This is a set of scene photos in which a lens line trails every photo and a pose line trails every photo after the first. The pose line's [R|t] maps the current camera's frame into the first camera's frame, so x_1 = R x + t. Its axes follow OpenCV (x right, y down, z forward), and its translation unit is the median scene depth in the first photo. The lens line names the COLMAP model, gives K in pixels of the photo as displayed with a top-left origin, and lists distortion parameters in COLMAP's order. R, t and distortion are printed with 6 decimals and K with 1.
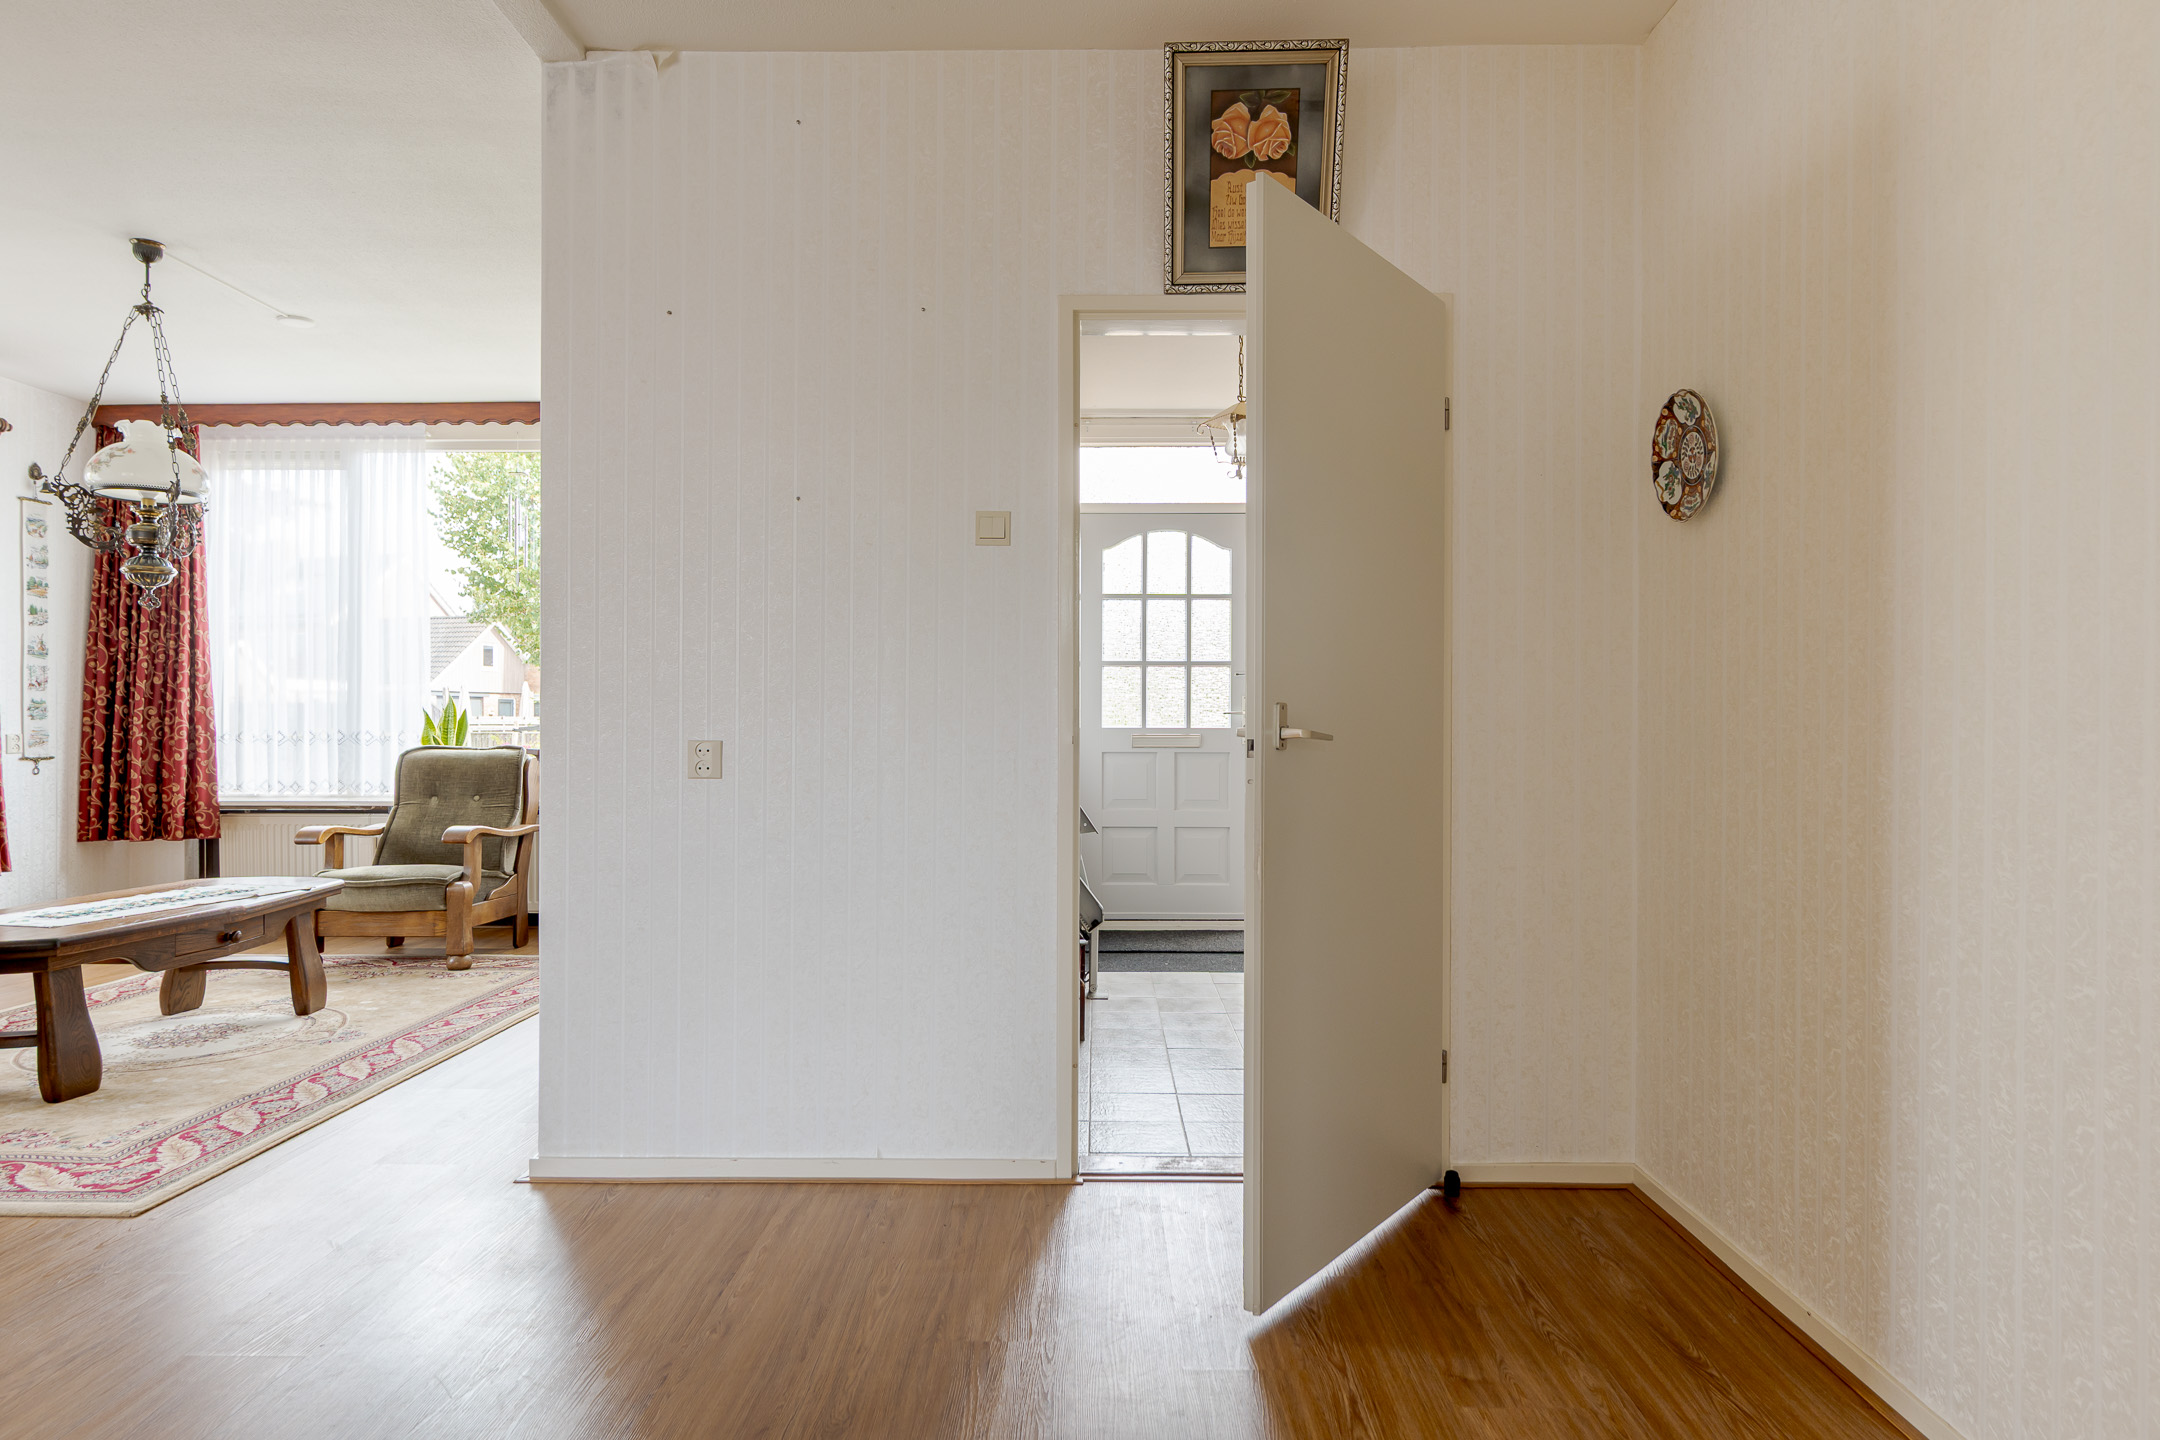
lens RADIAL K [[1235.8, 0, 1075.8], [0, 1235.8, 723.5], [0, 0, 1]] dist [0.005028, -0.000889]
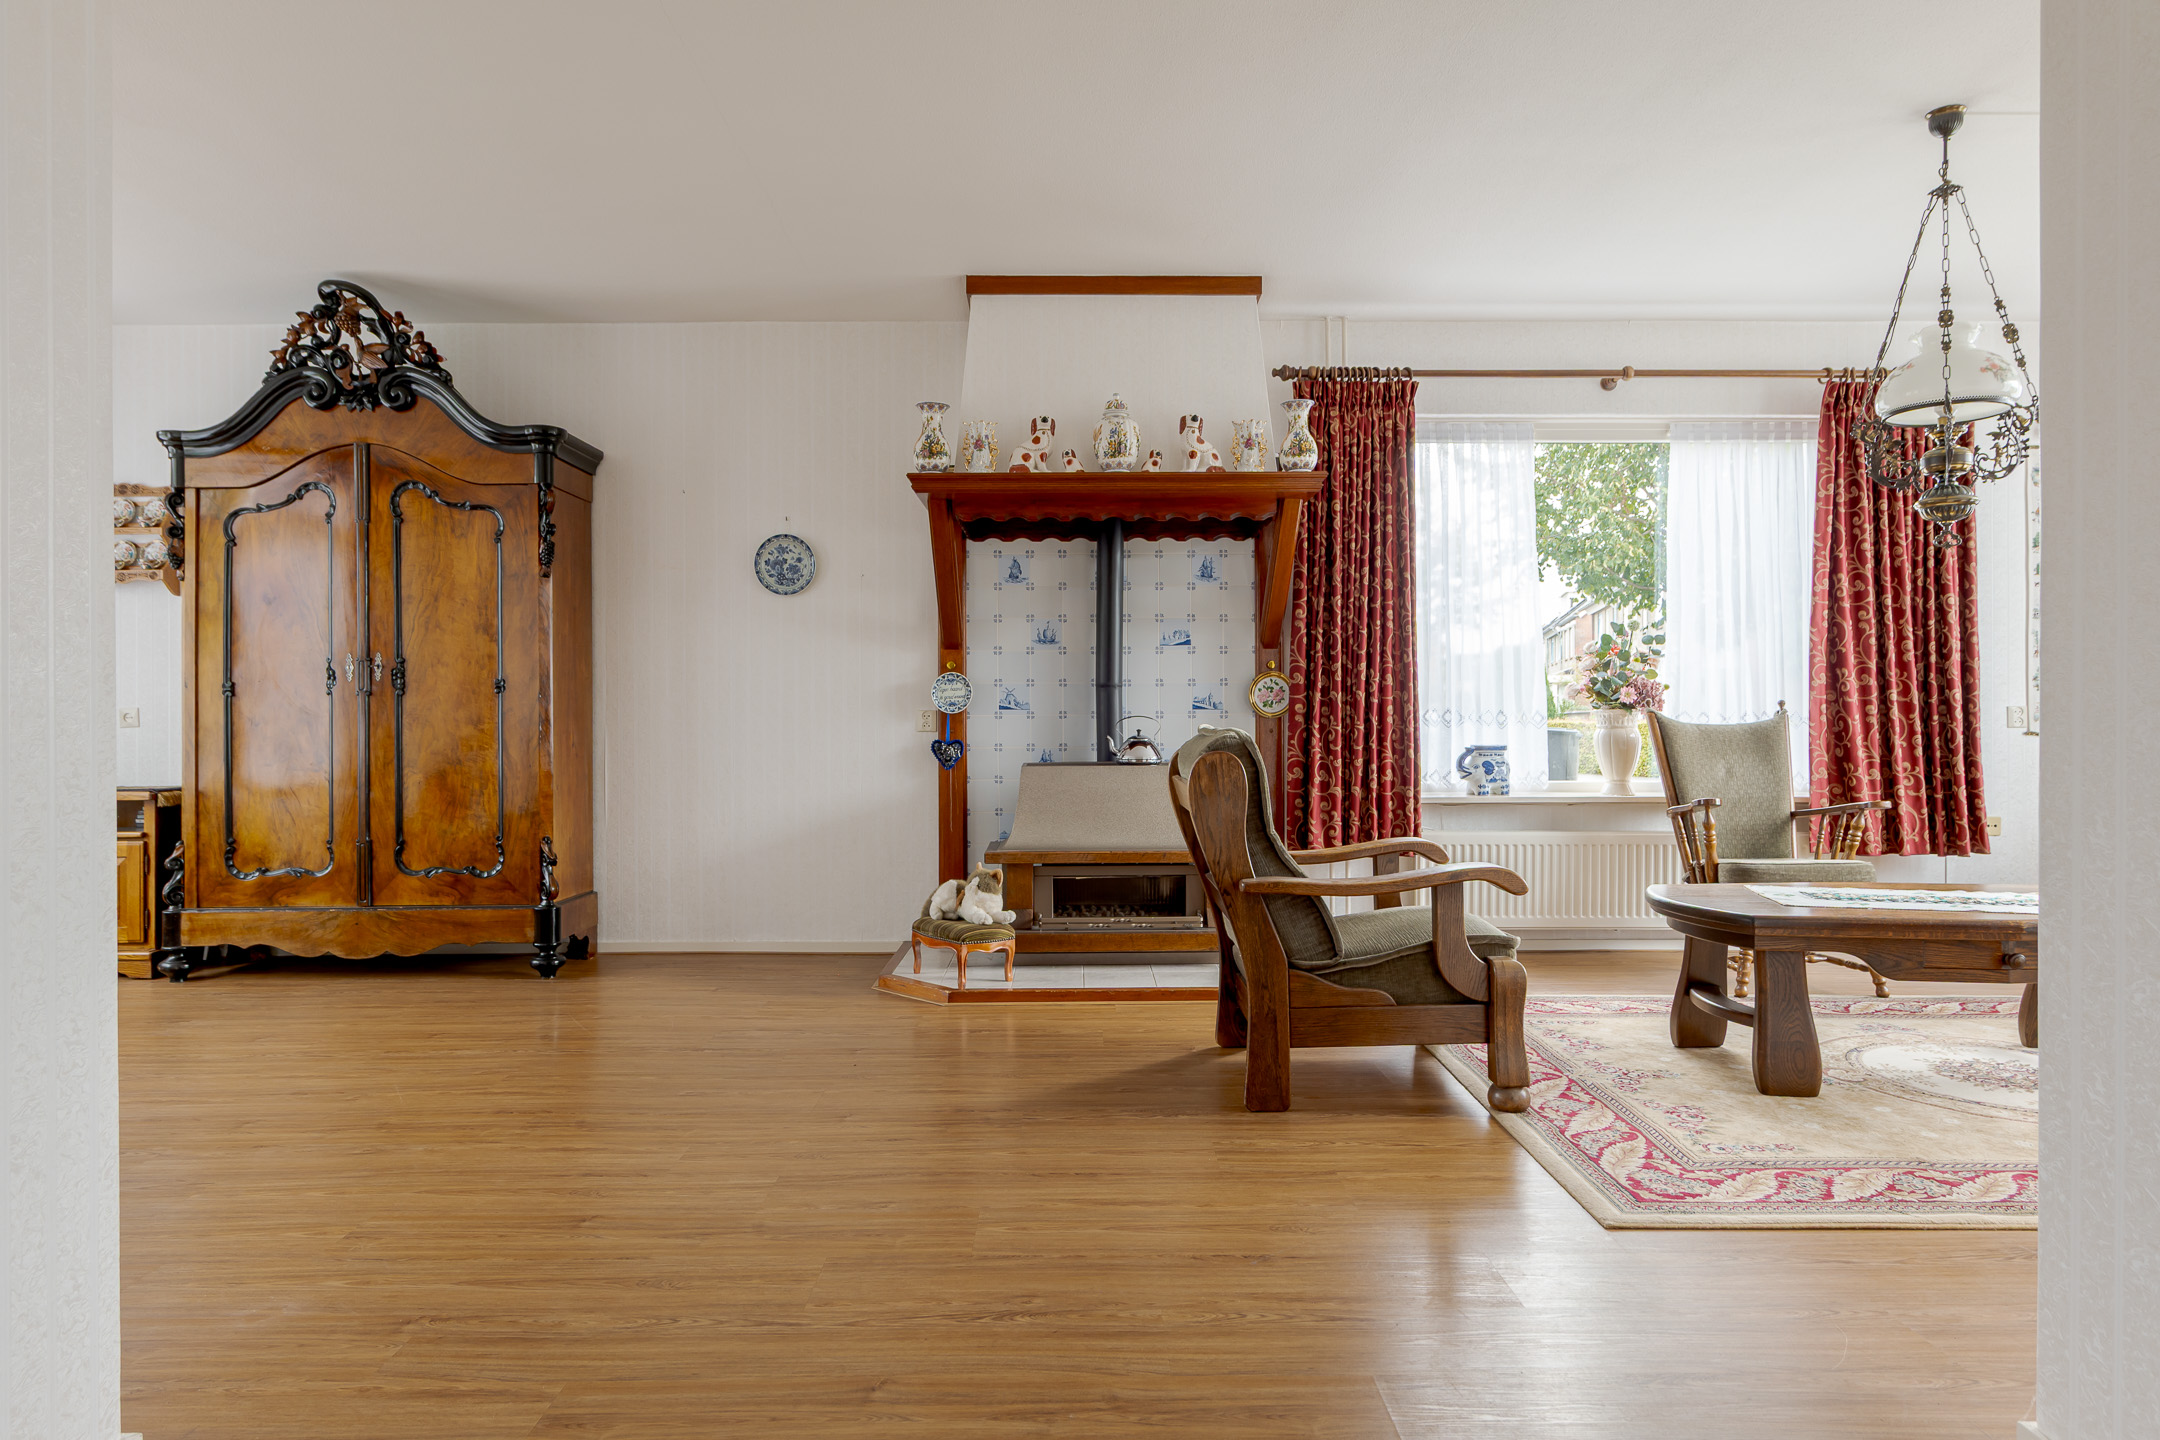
lens RADIAL K [[1282.2, 0, 1085.6], [0, 1282.2, 705.9], [0, 0, 1]] dist [0.001696, 0.003834]
pose [[0.028169, -0.003965, -0.999595, 0.088543], [0.000080, 0.999992, -0.003964, 0.014742], [0.999603, 0.000031, 0.028169, 0.343367]]
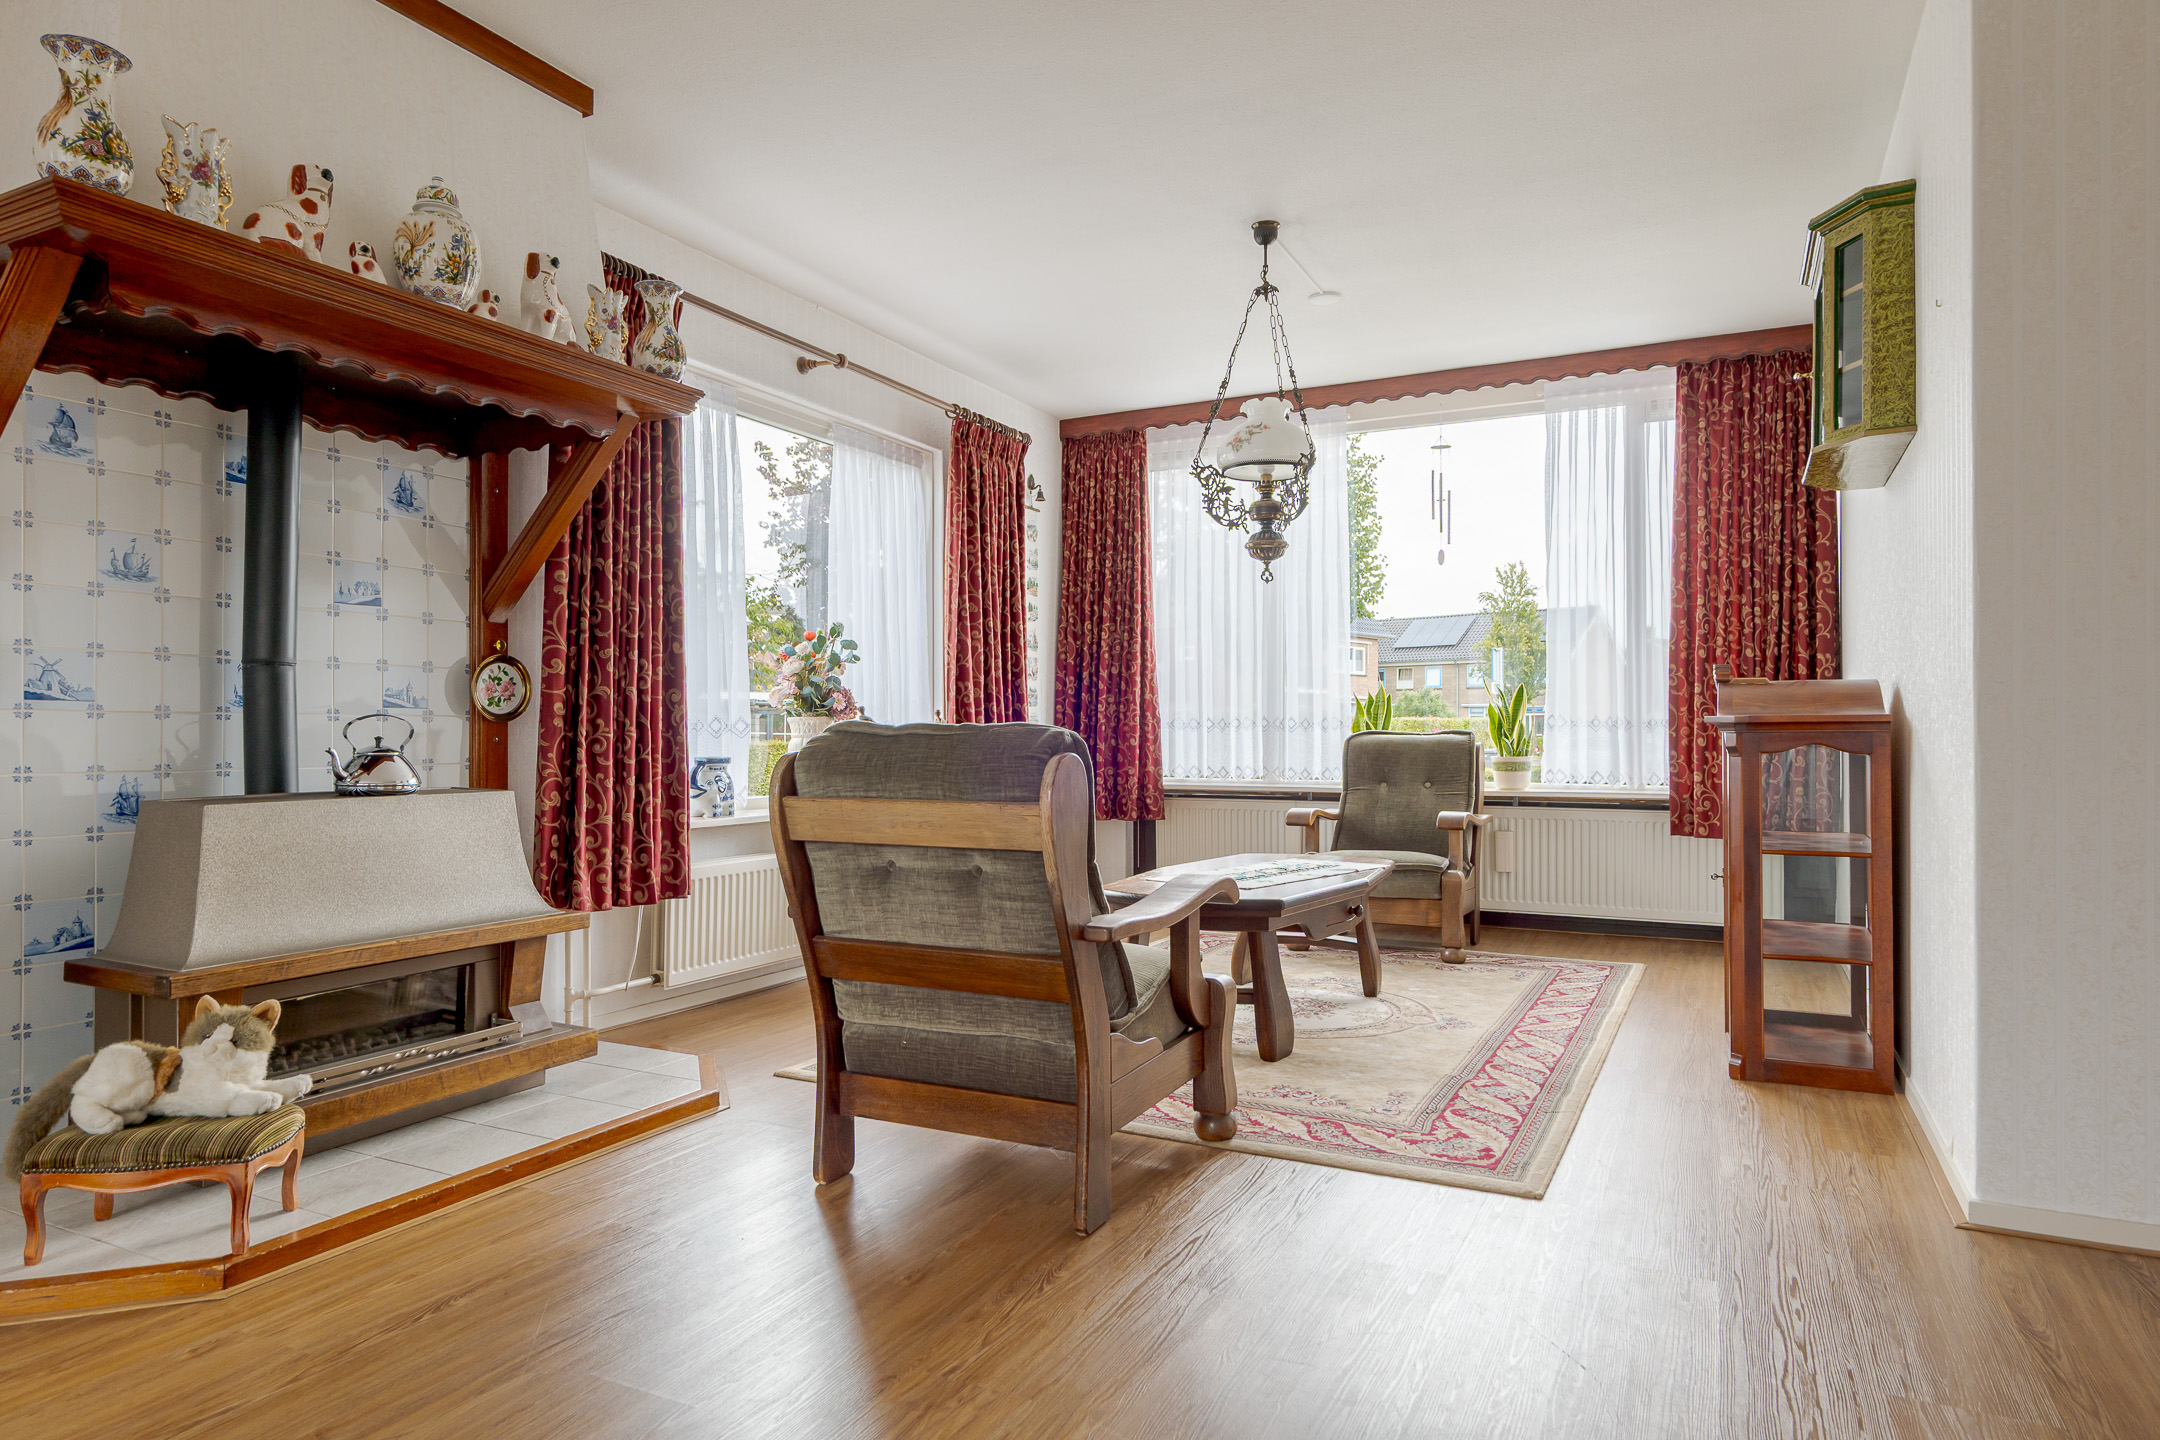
lens RADIAL K [[1282.2, 0, 1081.4], [0, 1282.2, 725.2], [0, 0, 1]] dist [0.001696, 0.003834]
pose [[0.900338, -0.002598, -0.435184, -0.371594], [-0.001463, 0.999958, -0.008997, 0.029433], [0.435189, 0.008737, 0.900297, -0.011262]]
